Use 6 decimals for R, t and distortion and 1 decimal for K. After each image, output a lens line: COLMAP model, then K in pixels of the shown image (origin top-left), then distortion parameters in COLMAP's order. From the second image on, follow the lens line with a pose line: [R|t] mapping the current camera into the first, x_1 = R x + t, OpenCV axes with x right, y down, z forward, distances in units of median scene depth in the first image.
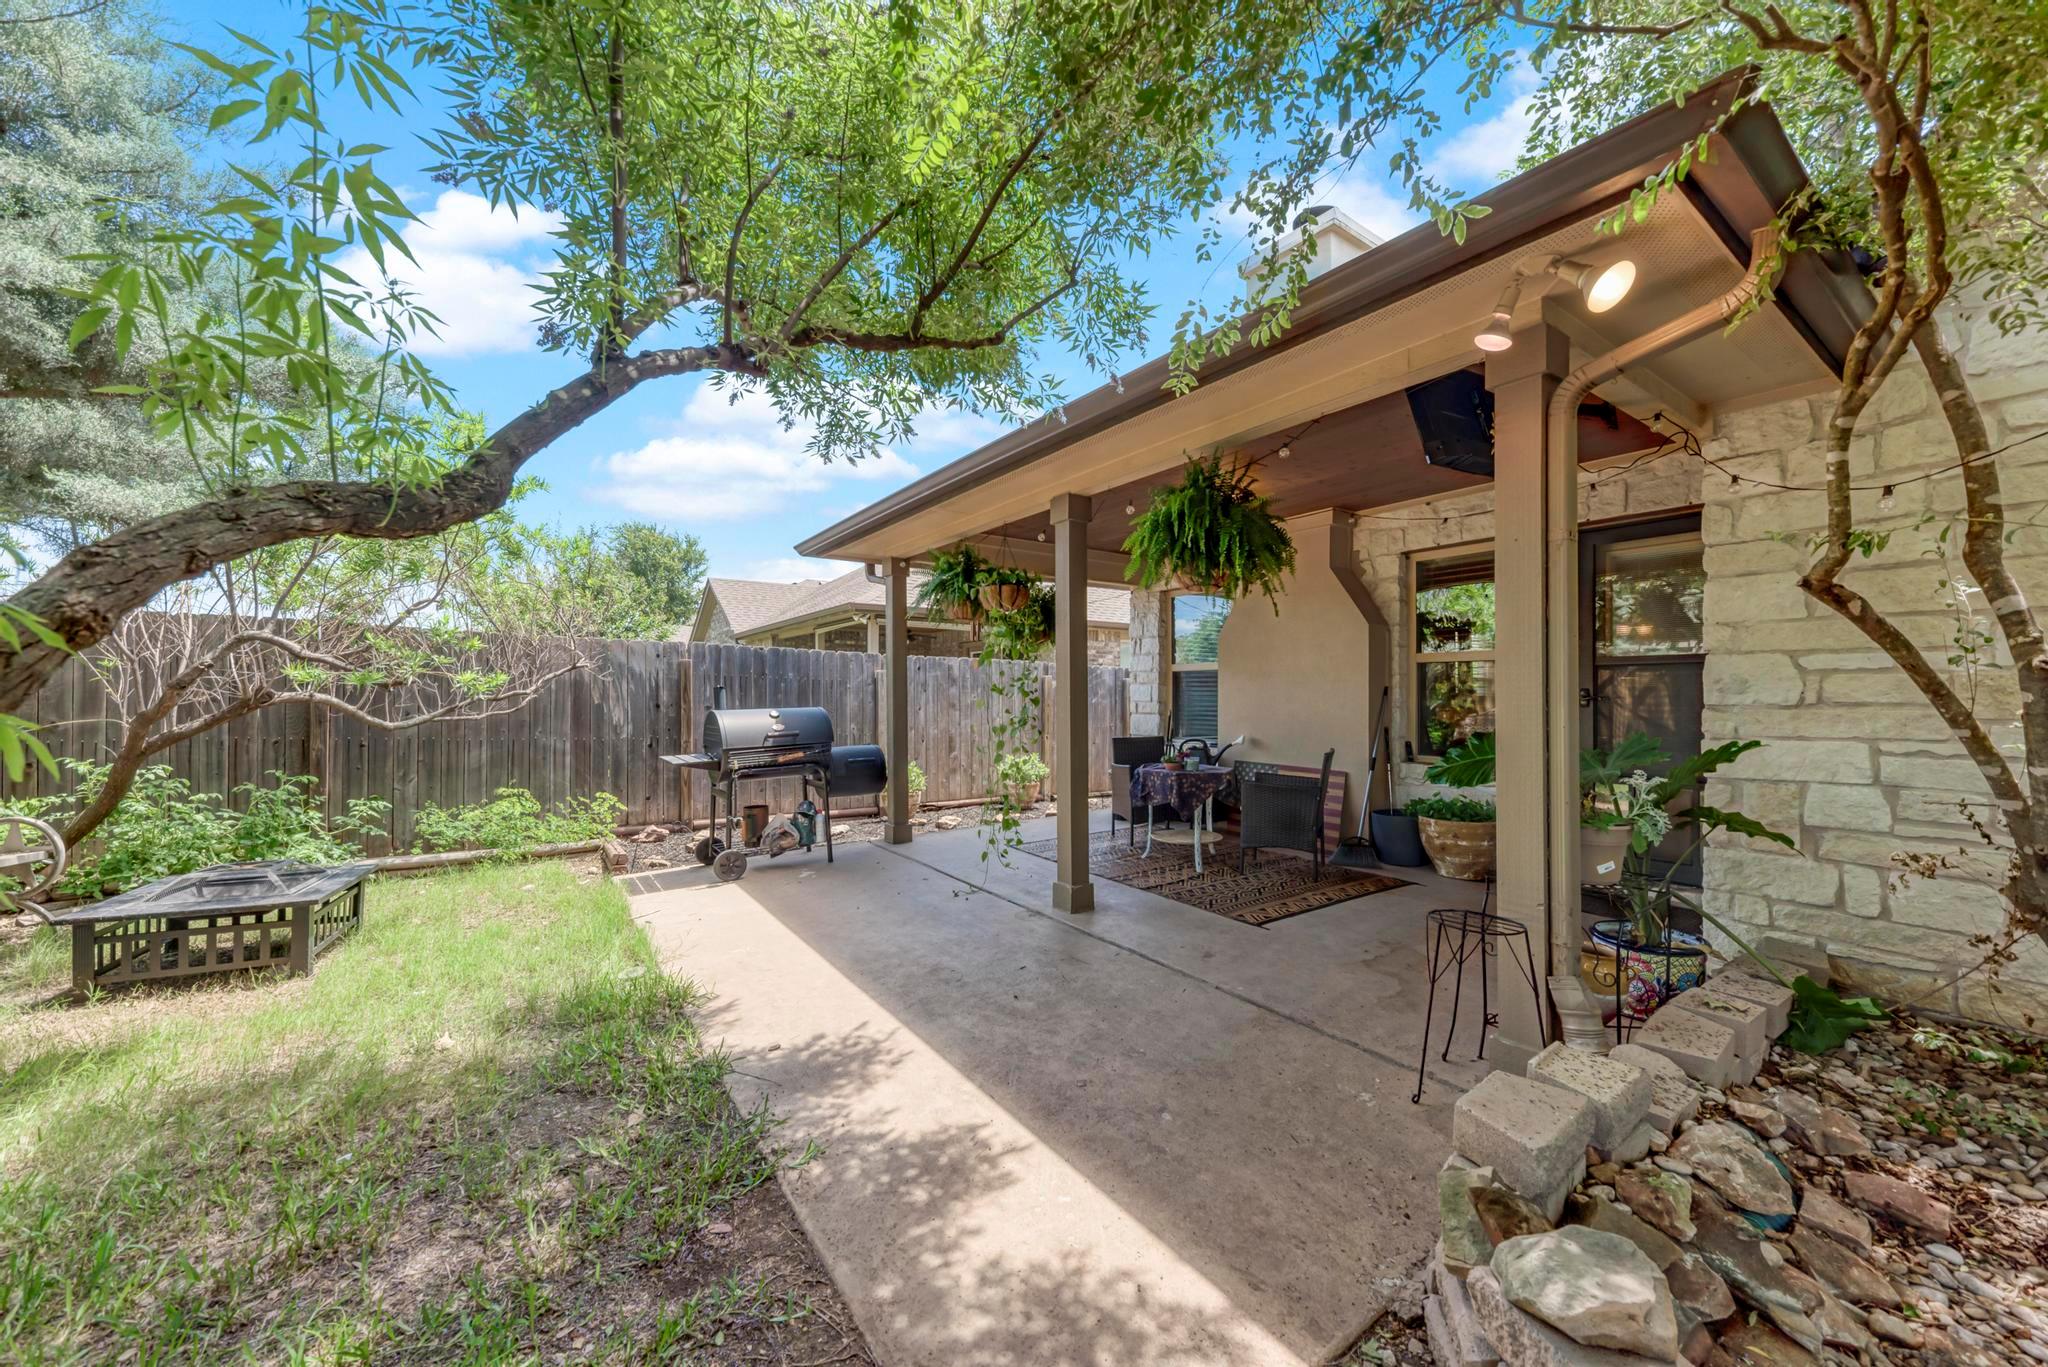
lens RADIAL K [[751.2, 0, 1026.8], [0, 751.2, 696.6], [0, 0, 1]] dist [0.006462, -0.000157]
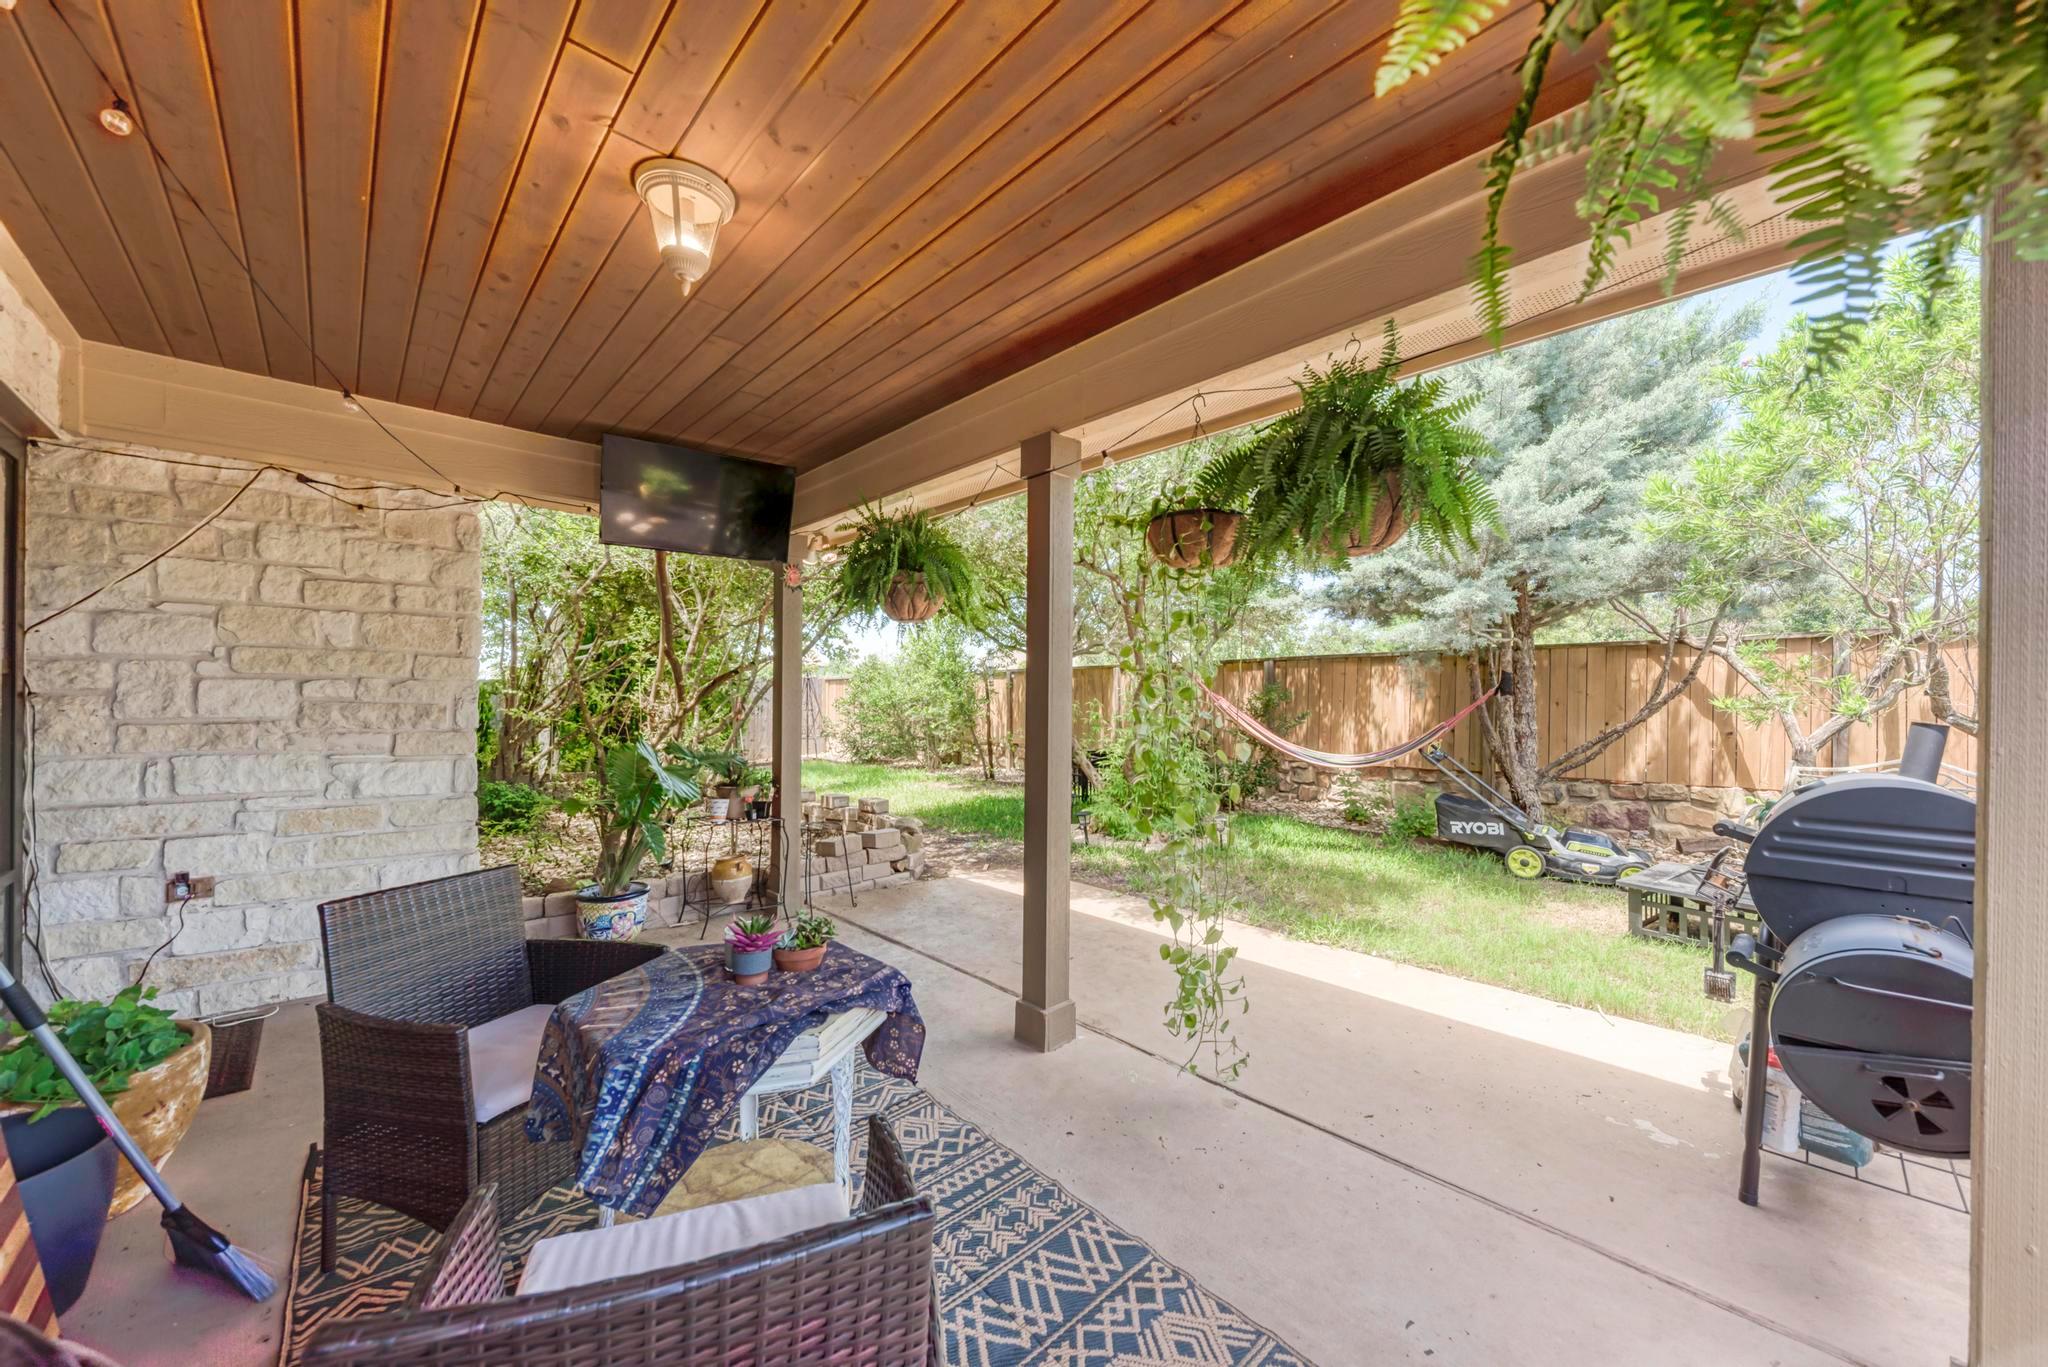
lens RADIAL K [[751.2, 0, 1026.8], [0, 751.2, 696.6], [0, 0, 1]] dist [0.006462, -0.000157]
pose [[-0.993166, -0.004120, -0.116640, 0.171908], [-0.004254, 0.999991, 0.000894, -0.030356], [0.116635, 0.001384, -0.993174, 1.851623]]
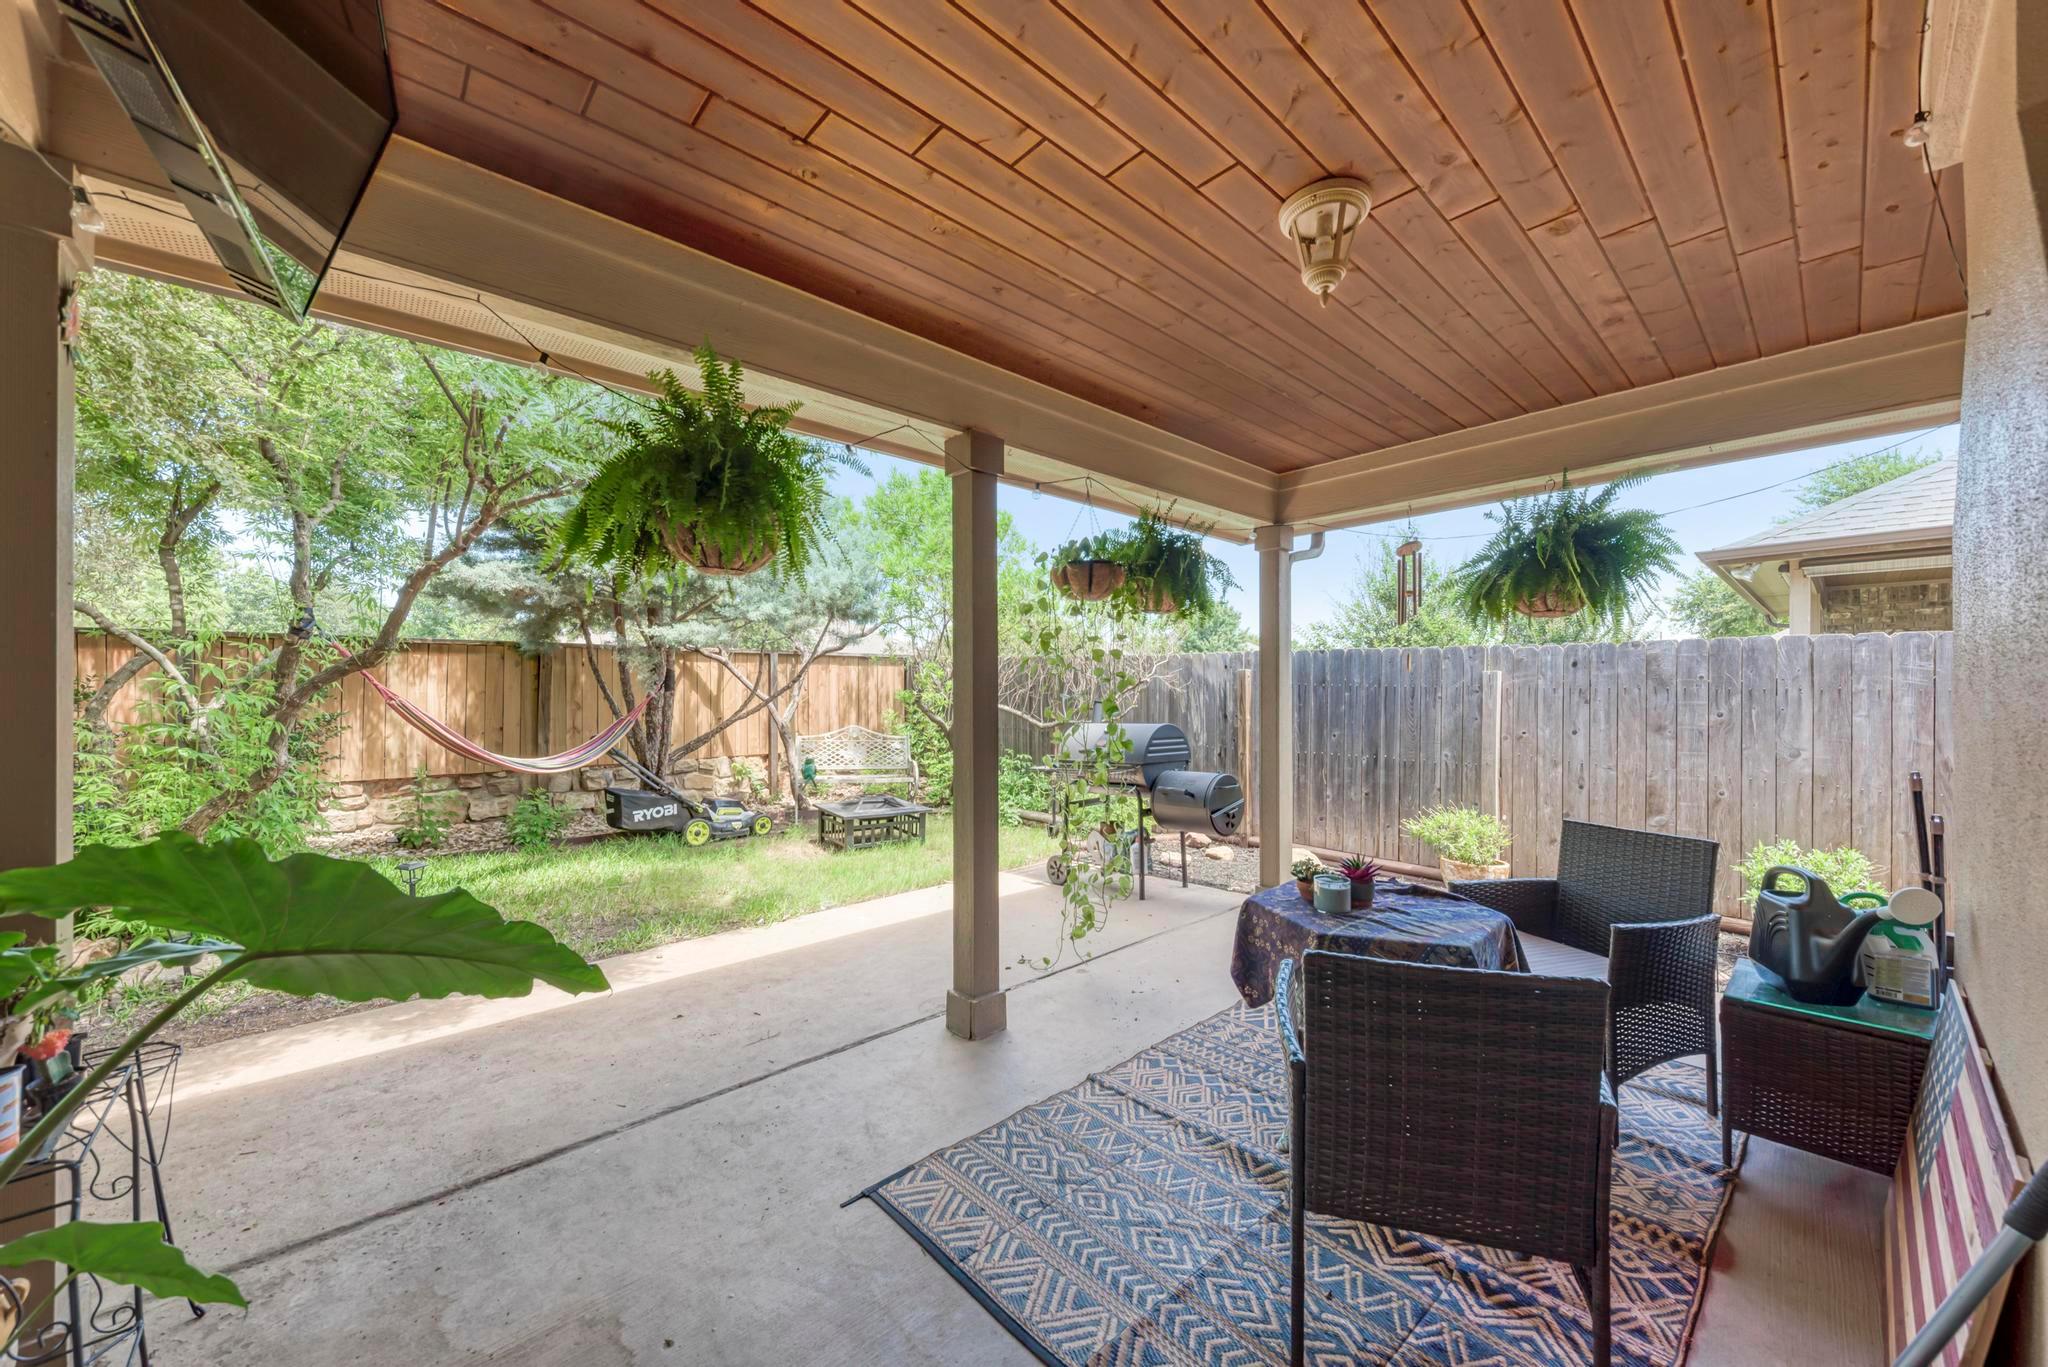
lens RADIAL K [[751.2, 0, 1026.8], [0, 751.2, 696.6], [0, 0, 1]] dist [0.006462, -0.000157]
pose [[0.124783, -0.000244, -0.992184, 0.830183], [-0.001470, 0.999999, -0.000431, -0.023703], [0.992183, 0.001512, 0.124783, 1.061061]]
